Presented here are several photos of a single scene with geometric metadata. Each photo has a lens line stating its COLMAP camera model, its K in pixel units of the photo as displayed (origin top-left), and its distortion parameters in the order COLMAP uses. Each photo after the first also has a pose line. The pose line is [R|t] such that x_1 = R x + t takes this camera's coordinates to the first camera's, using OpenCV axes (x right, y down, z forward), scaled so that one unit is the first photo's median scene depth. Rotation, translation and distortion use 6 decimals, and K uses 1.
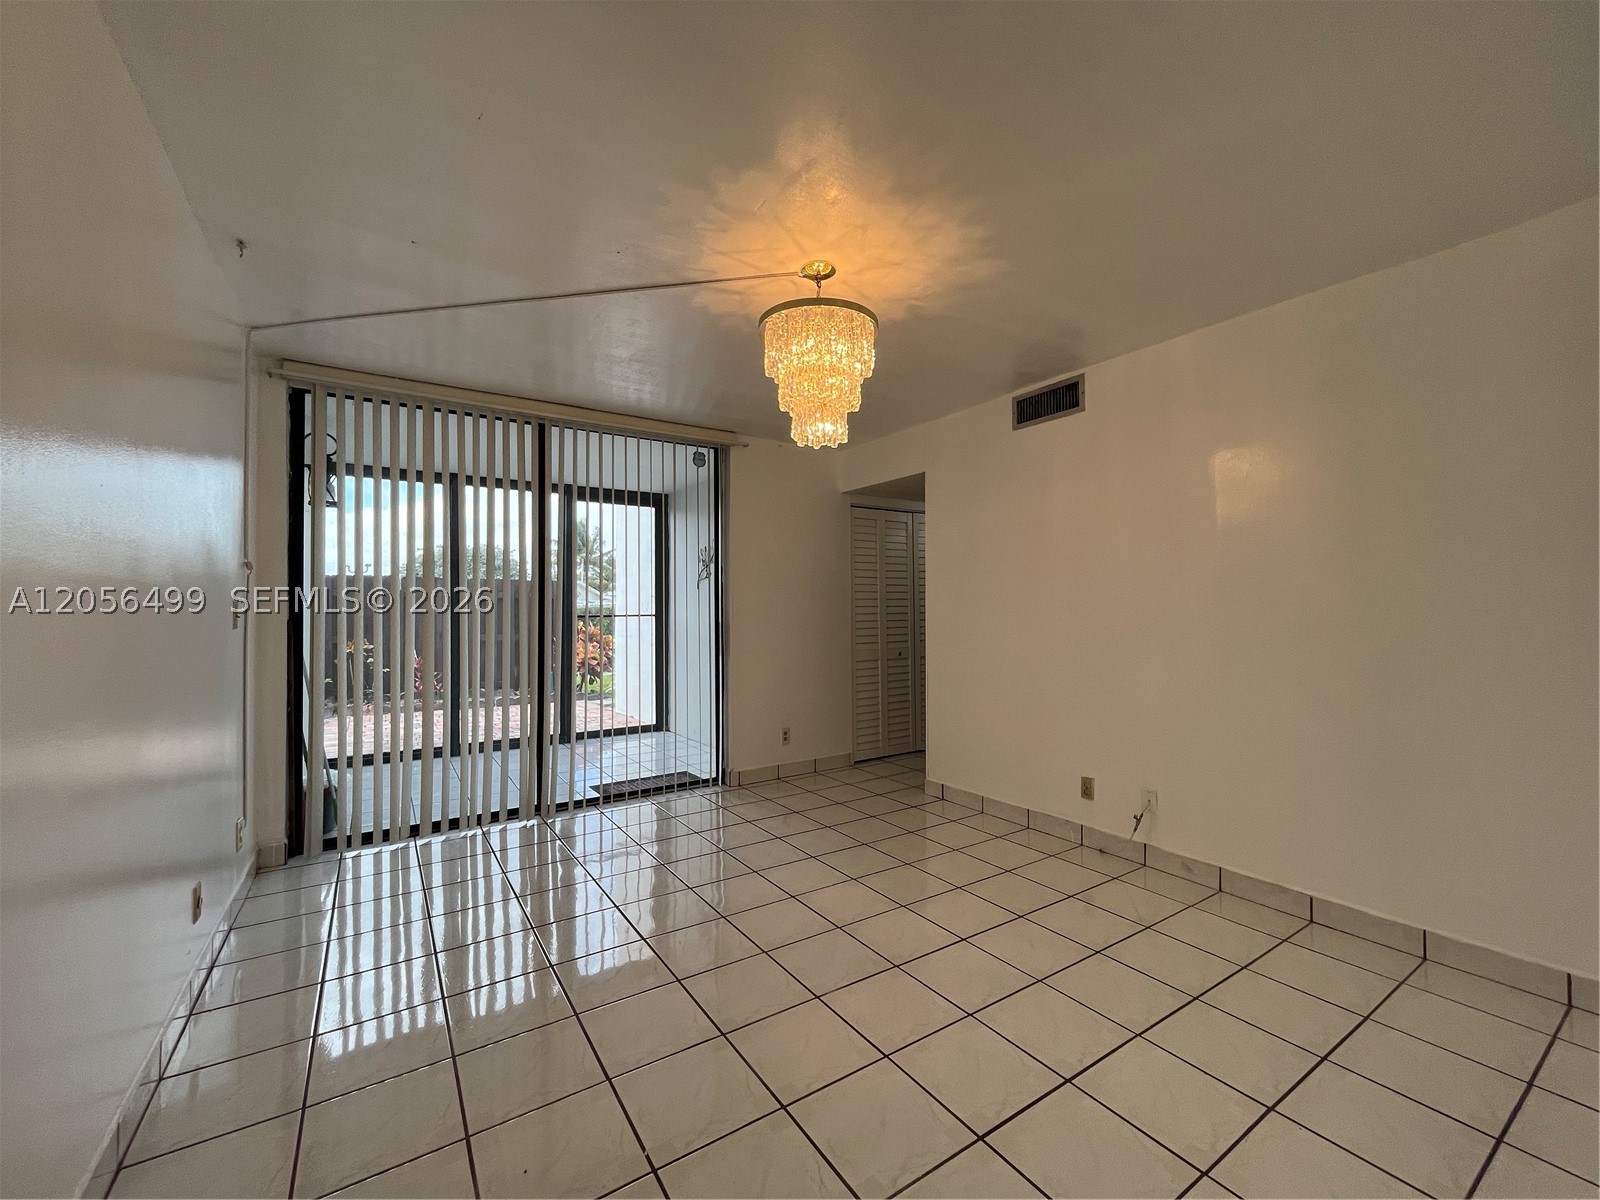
lens RADIAL K [[644.6, 0, 800.5], [0, 644.6, 596.3], [0, 0, 1]] dist [-0.001075, 0.000143]
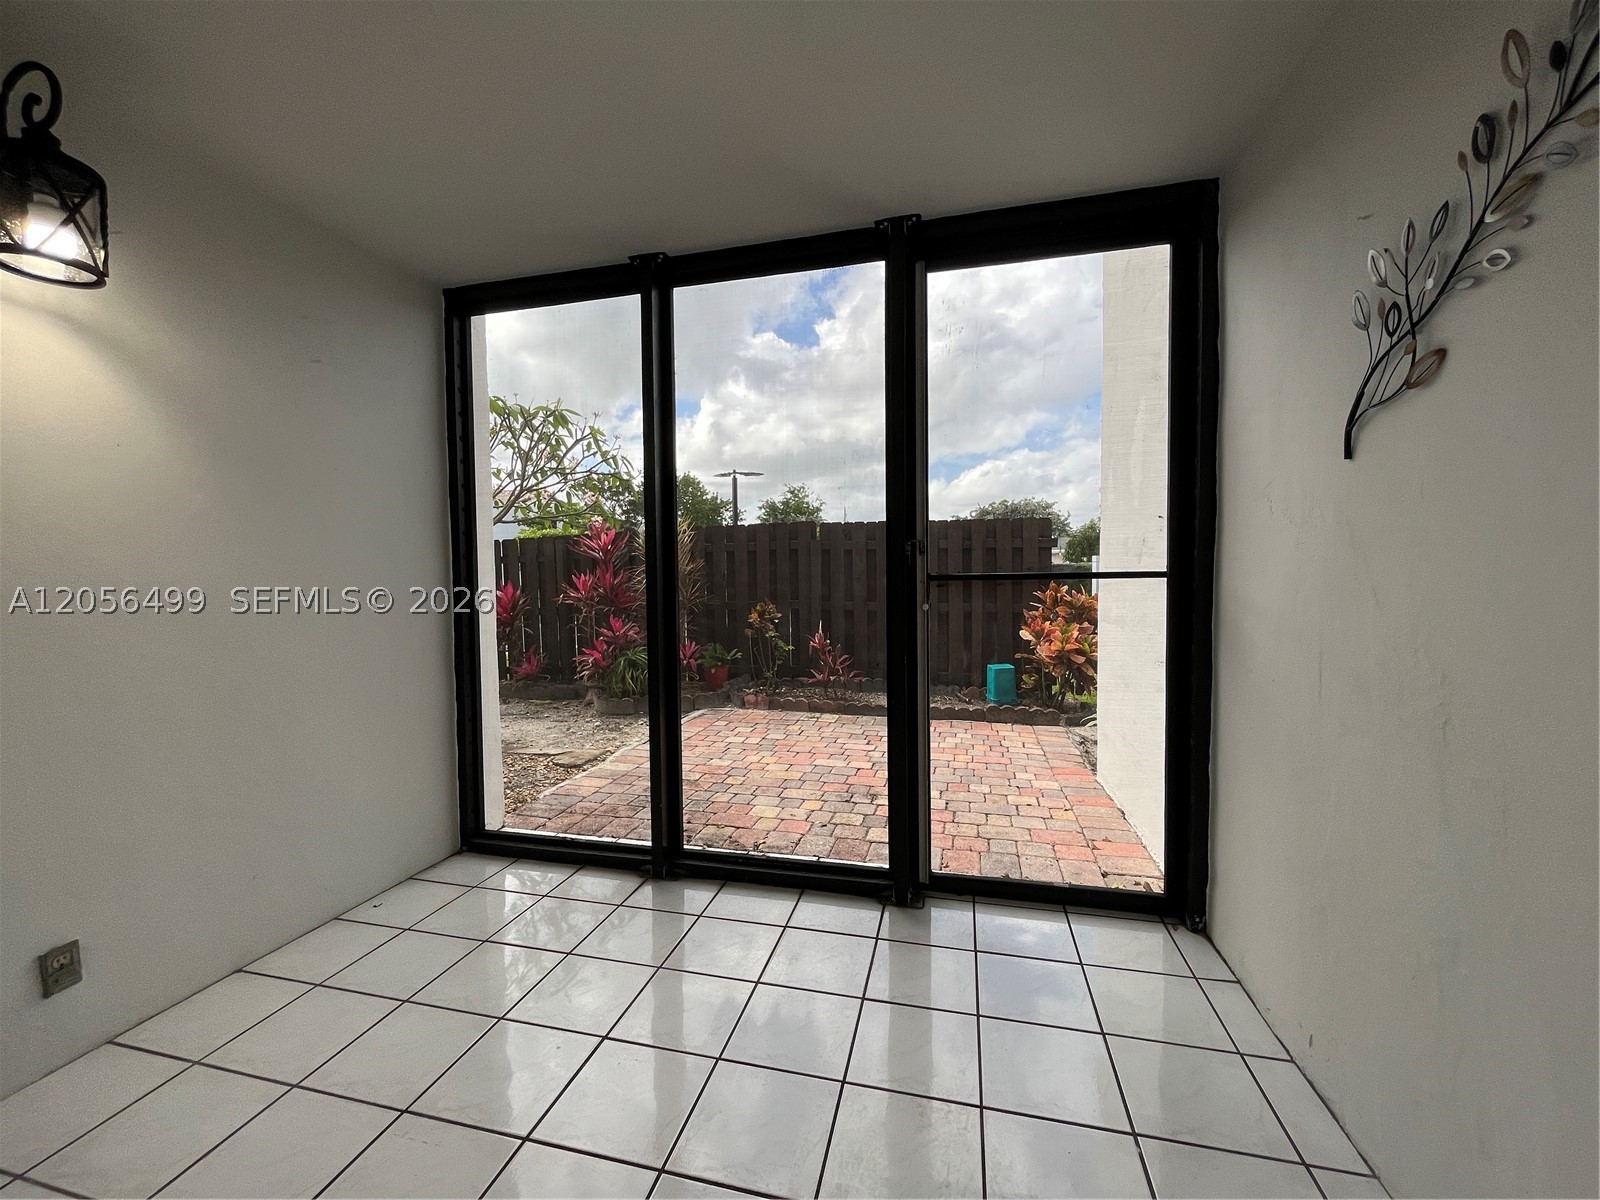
lens RADIAL K [[644.6, 0, 794.3], [0, 644.6, 593.3], [0, 0, 1]] dist [-0.001075, 0.000143]
pose [[0.682183, 0.024143, -0.730782, -0.207584], [0.022423, 0.998294, 0.053912, 0.032020], [0.730837, -0.053164, 0.680478, 1.149790]]
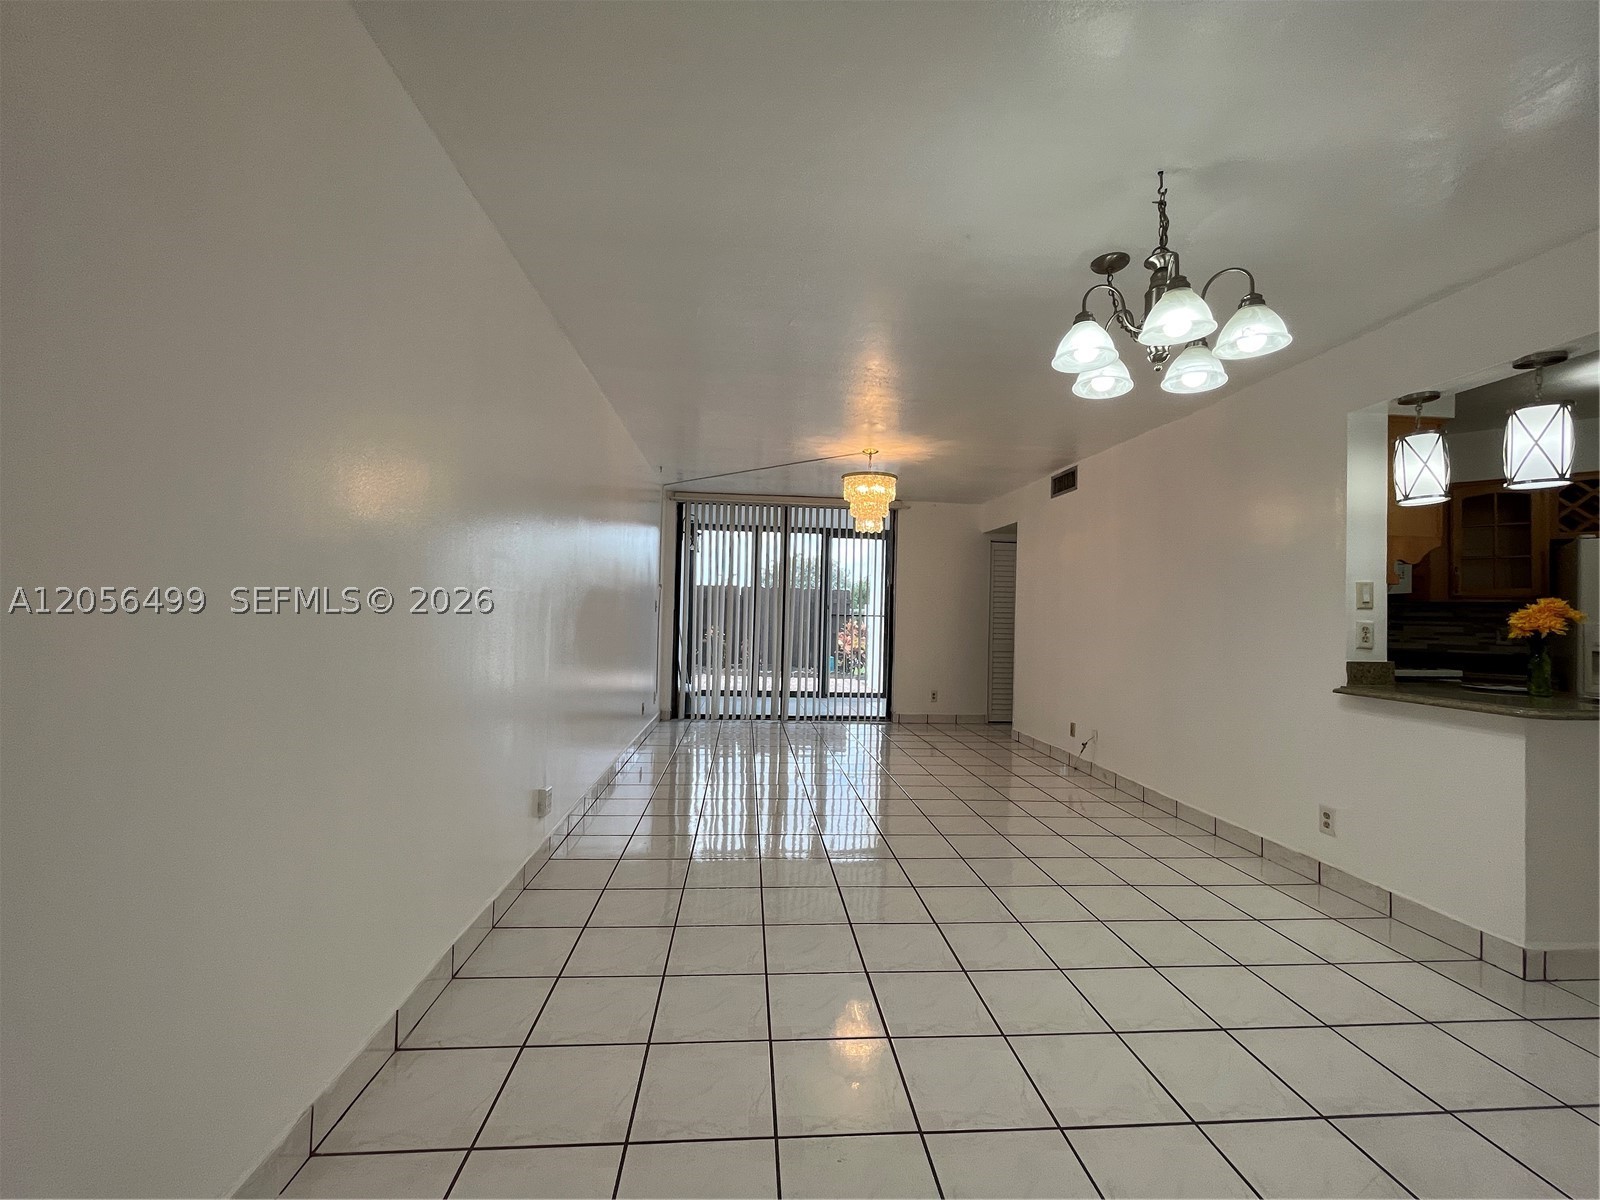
lens RADIAL K [[644.6, 0, 790.1], [0, 644.6, 602.7], [0, 0, 1]] dist [-0.001075, 0.000143]
pose [[0.874612, 0.026029, -0.484124, 0.501045], [-0.027143, 0.999620, 0.004708, -0.000043], [0.484062, 0.009023, 0.874987, -0.596986]]
